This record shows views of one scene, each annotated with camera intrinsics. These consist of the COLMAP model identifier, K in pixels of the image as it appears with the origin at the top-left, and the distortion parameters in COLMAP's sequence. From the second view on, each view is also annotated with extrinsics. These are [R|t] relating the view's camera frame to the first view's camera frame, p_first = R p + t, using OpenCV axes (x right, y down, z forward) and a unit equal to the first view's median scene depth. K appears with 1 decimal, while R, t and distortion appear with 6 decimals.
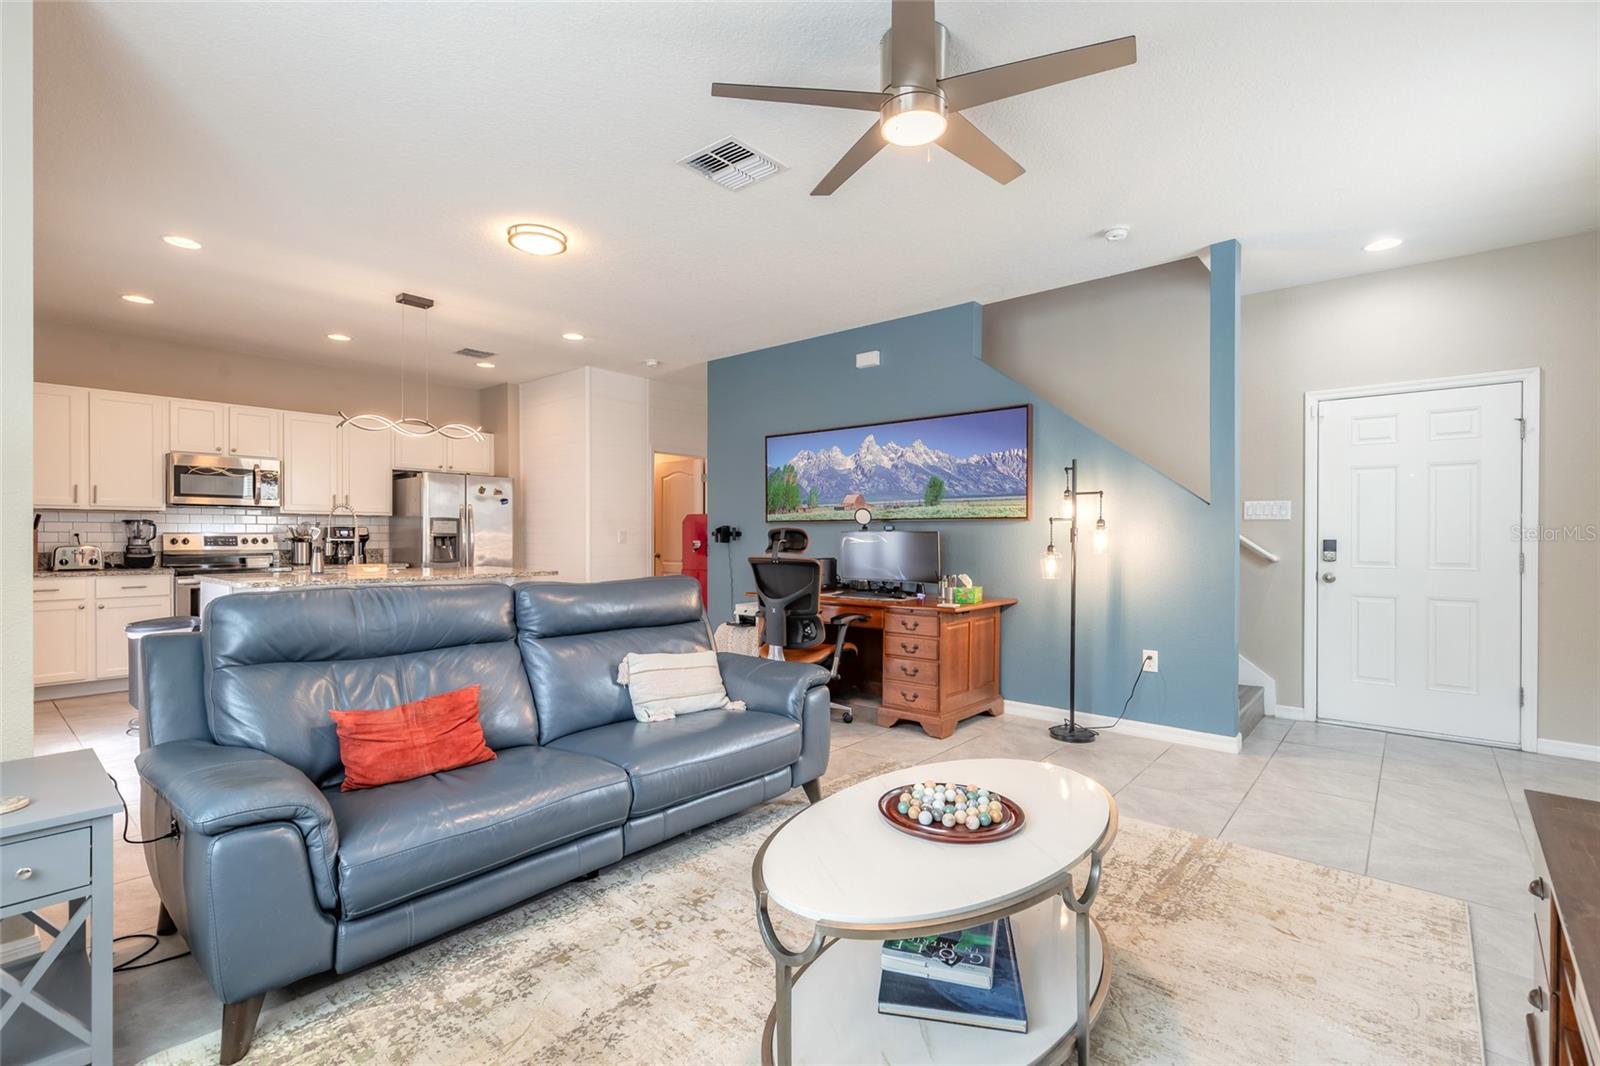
lens RADIAL K [[726.8, 0, 798.0], [0, 726.8, 537.7], [0, 0, 1]] dist [0.006904, -0.000969]
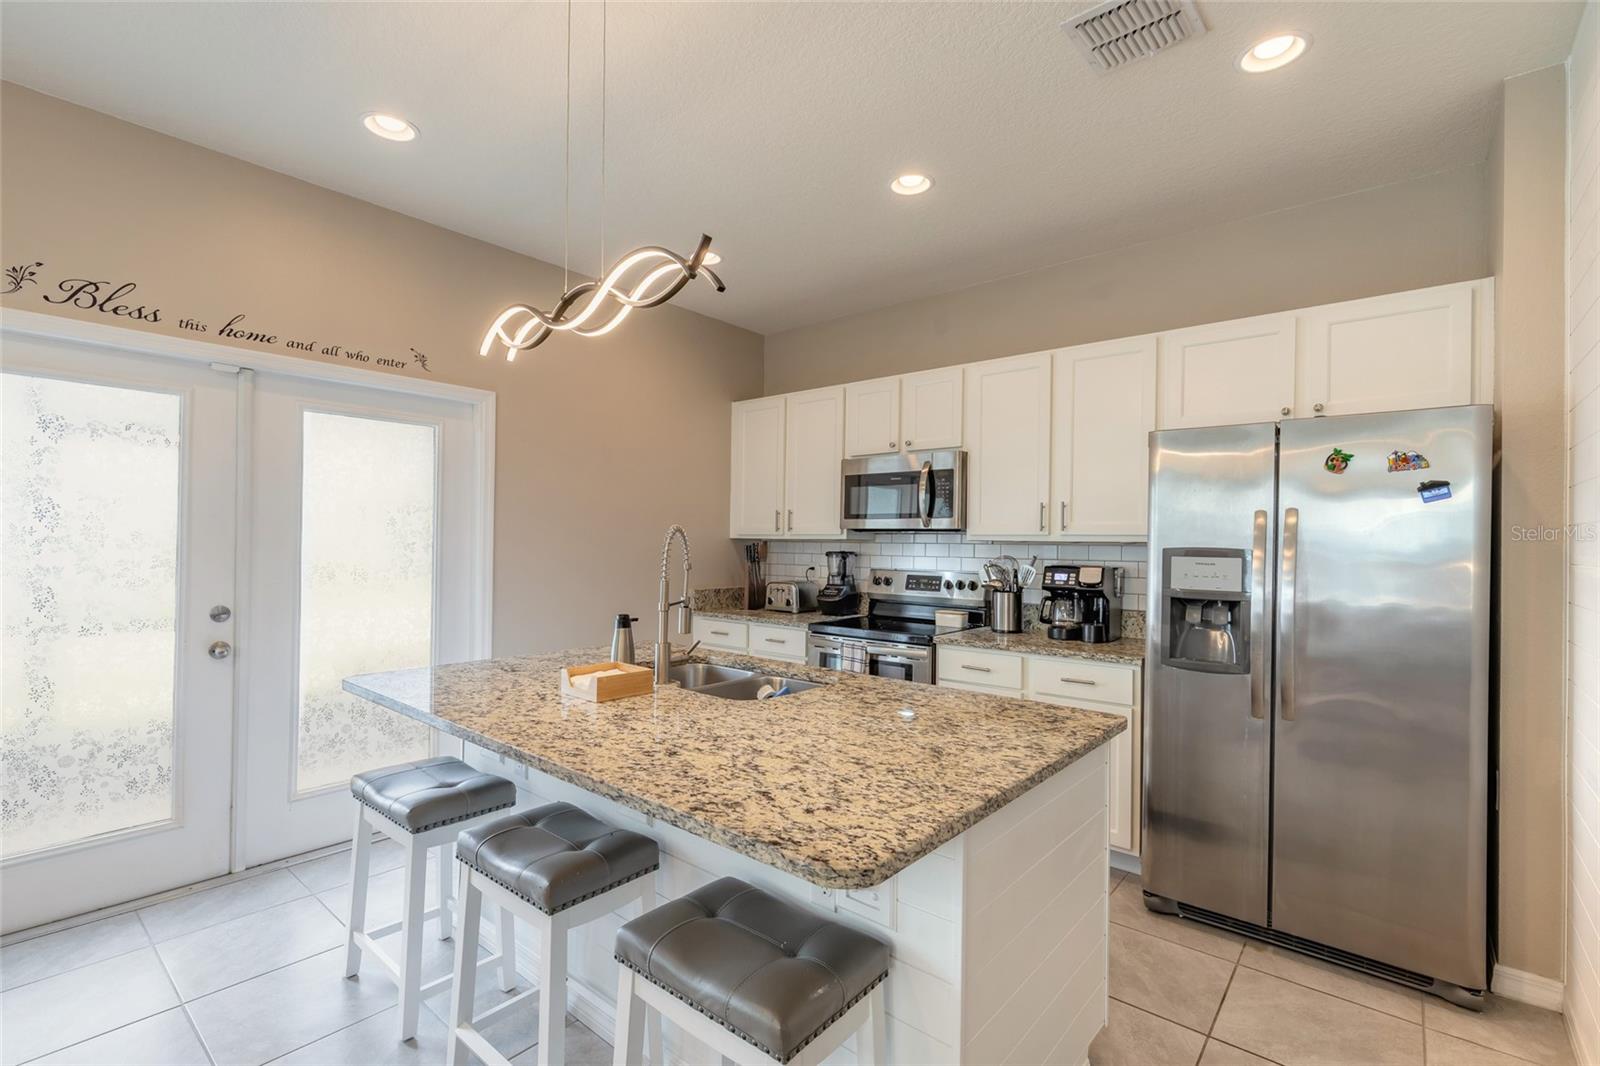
lens RADIAL K [[726.8, 0, 785.0], [0, 726.8, 544.0], [0, 0, 1]] dist [0.006904, -0.000969]
pose [[-0.006278, 0.000224, -0.999980, -0.139908], [-0.014154, 0.999900, 0.000313, -0.031656], [0.999880, 0.014155, -0.006274, 0.946422]]
